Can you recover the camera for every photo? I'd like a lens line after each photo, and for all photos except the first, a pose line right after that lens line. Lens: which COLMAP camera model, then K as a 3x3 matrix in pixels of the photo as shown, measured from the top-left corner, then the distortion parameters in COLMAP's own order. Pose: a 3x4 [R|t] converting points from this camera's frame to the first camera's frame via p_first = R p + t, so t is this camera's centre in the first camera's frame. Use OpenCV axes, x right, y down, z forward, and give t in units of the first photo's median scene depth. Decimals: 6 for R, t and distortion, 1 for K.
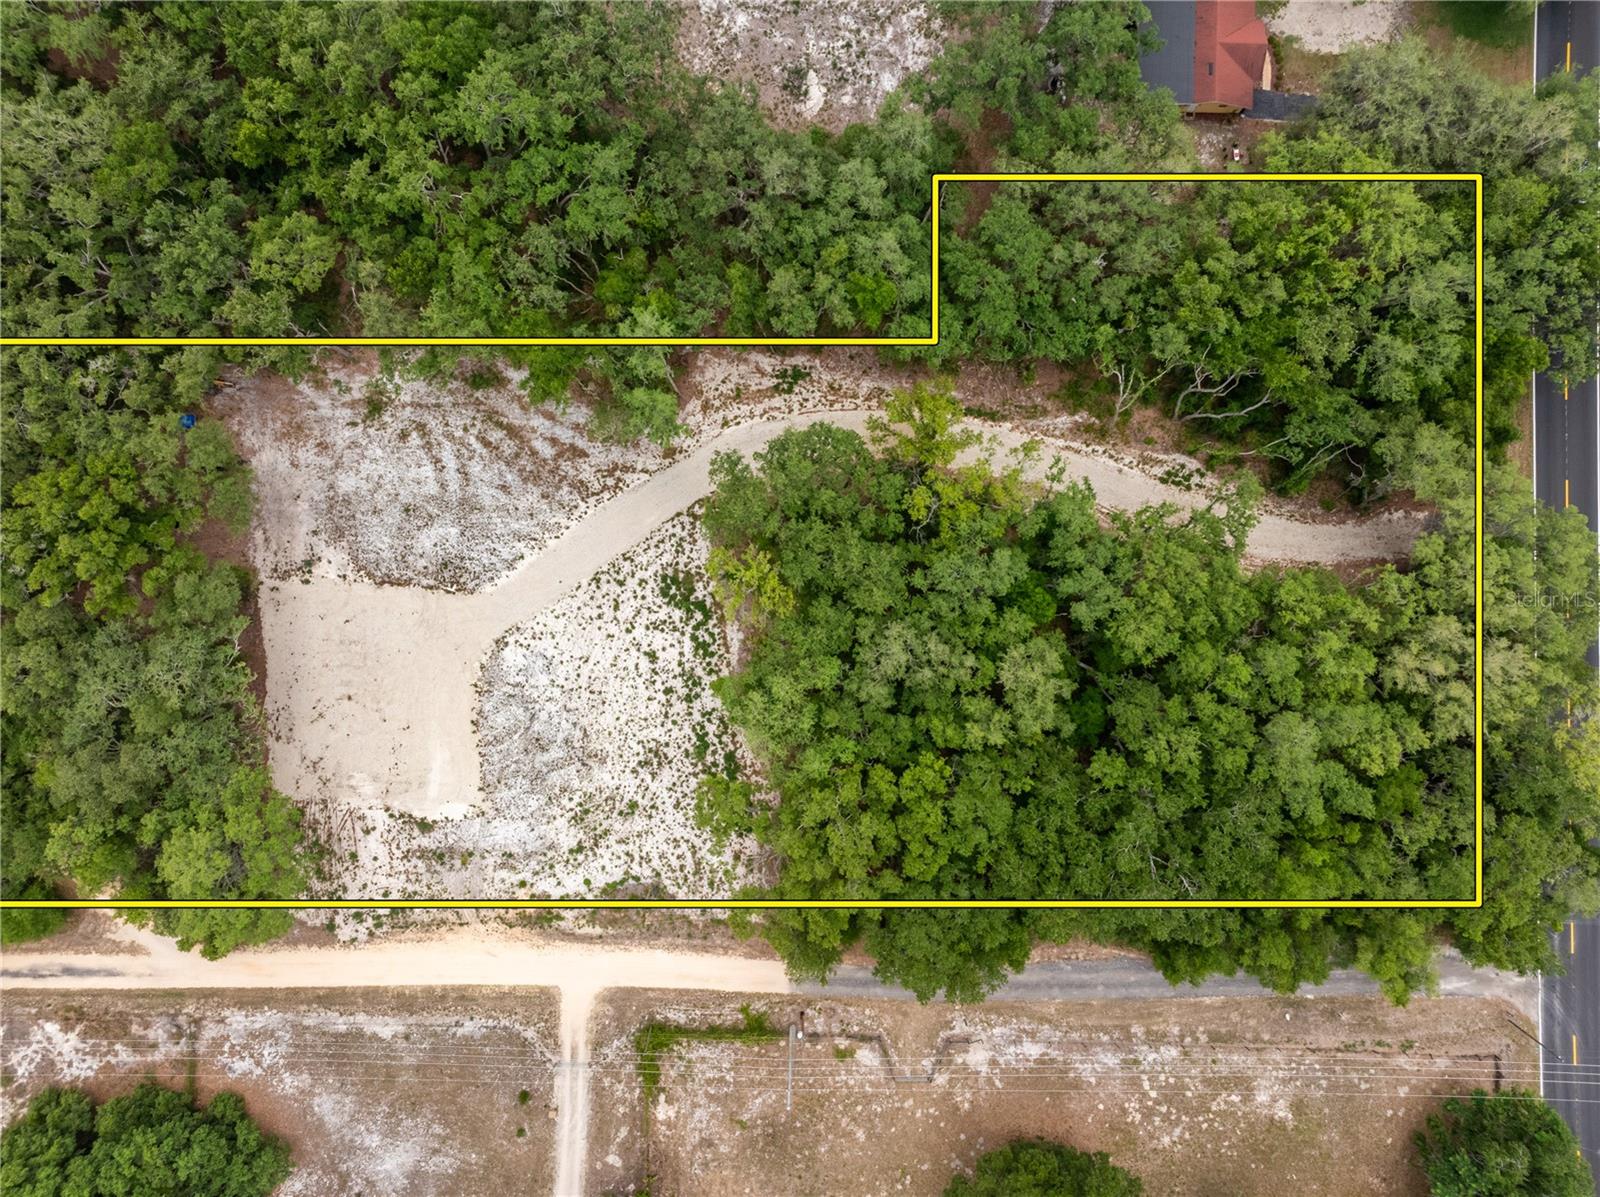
lens RADIAL K [[1150.8, 0, 811.3], [0, 1150.8, 599.3], [0, 0, 1]] dist [-0.000088, -0.006279]
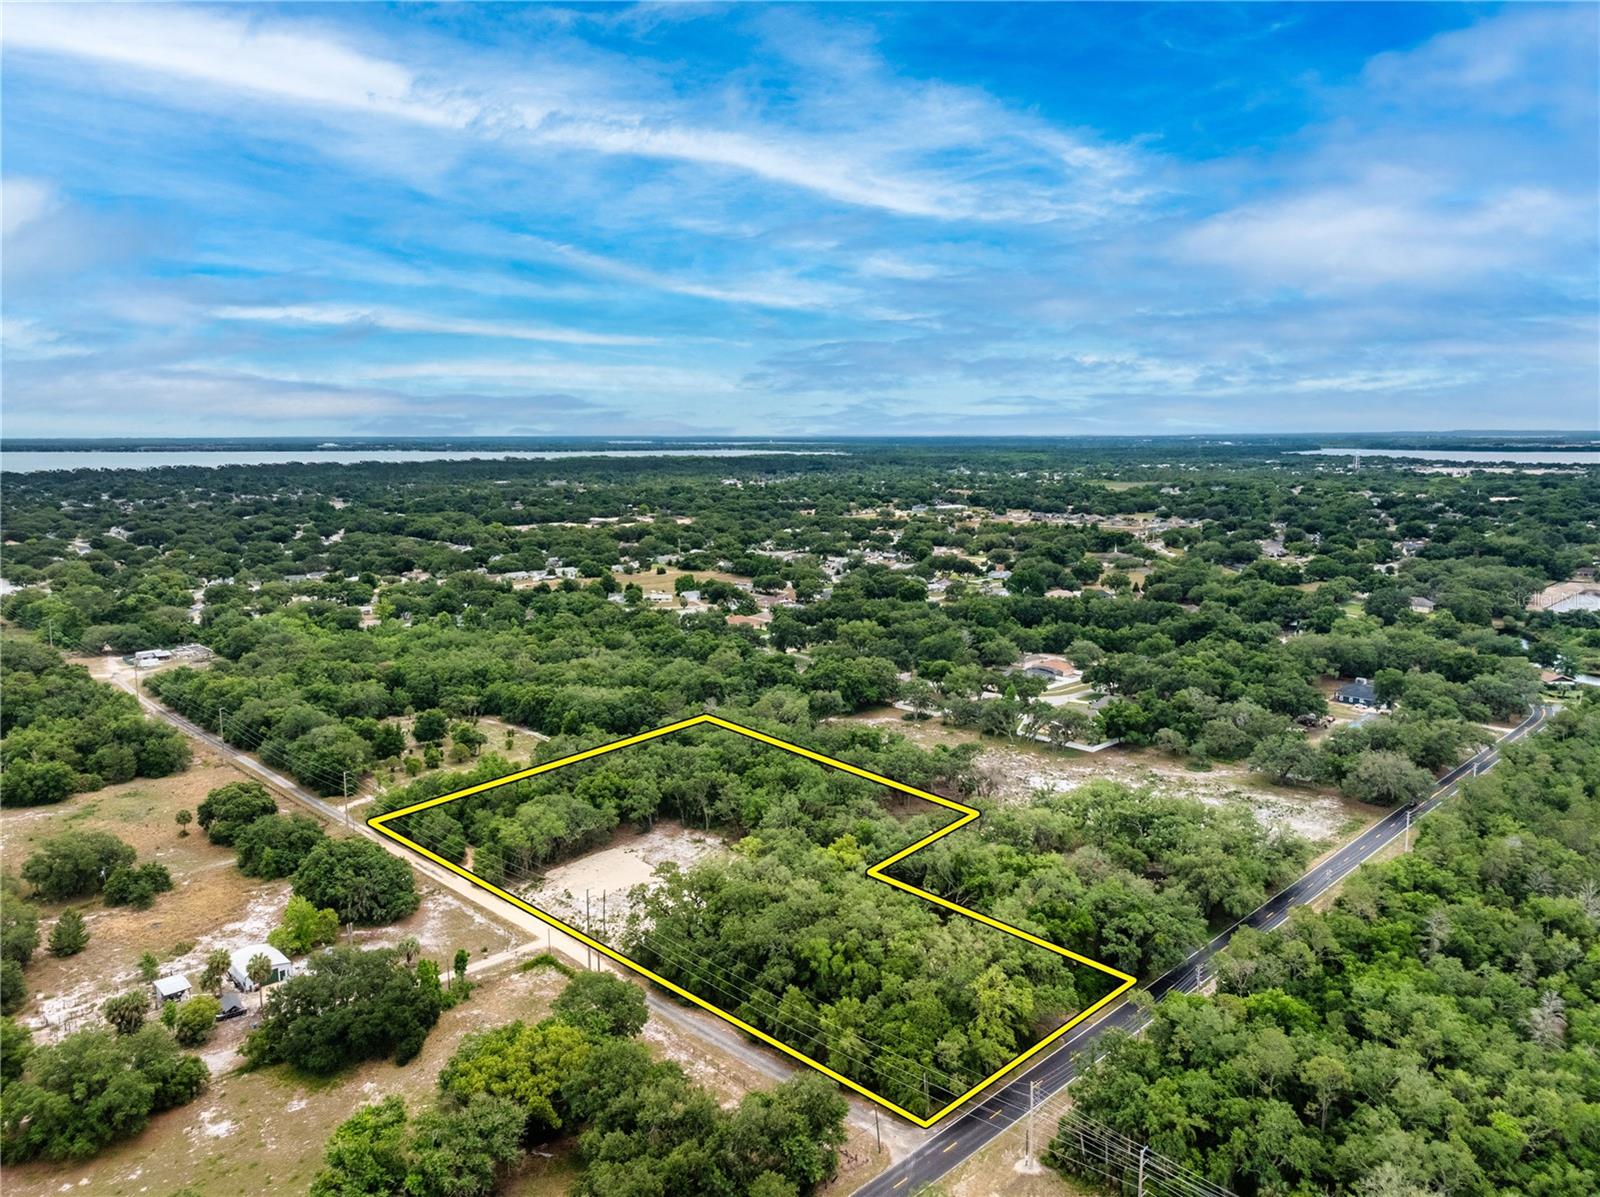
lens RADIAL K [[1150.8, 0, 811.3], [0, 1150.8, 599.3], [0, 0, 1]] dist [-0.000088, -0.006279]
pose [[0.714484, 0.095518, -0.693101, 1.483774], [-0.699059, 0.138224, -0.701577, 1.349652], [0.028790, 0.985784, 0.165532, 0.076689]]
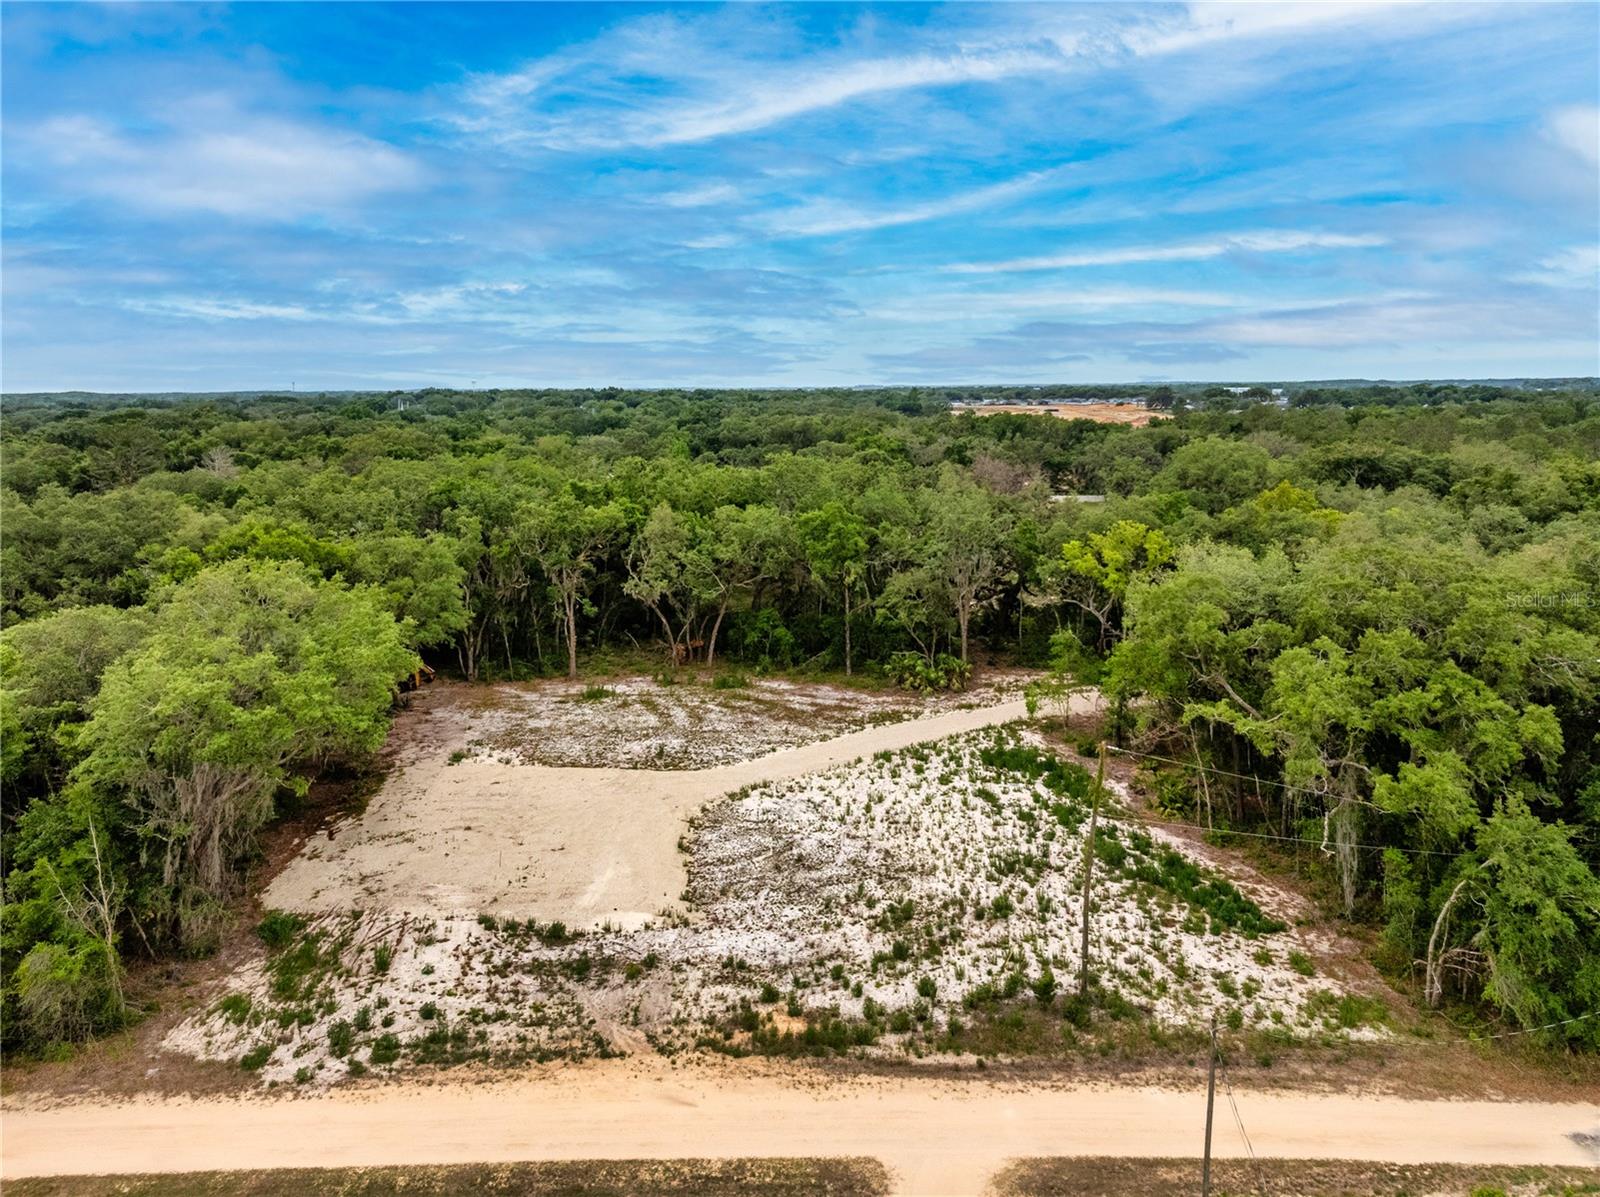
lens RADIAL K [[1150.8, 0, 811.3], [0, 1150.8, 599.3], [0, 0, 1]] dist [-0.000088, -0.006279]
pose [[0.999601, -0.024137, 0.014691, -0.237897], [0.019409, 0.208682, -0.977791, 0.616416], [0.020535, 0.977686, 0.209067, 0.774257]]
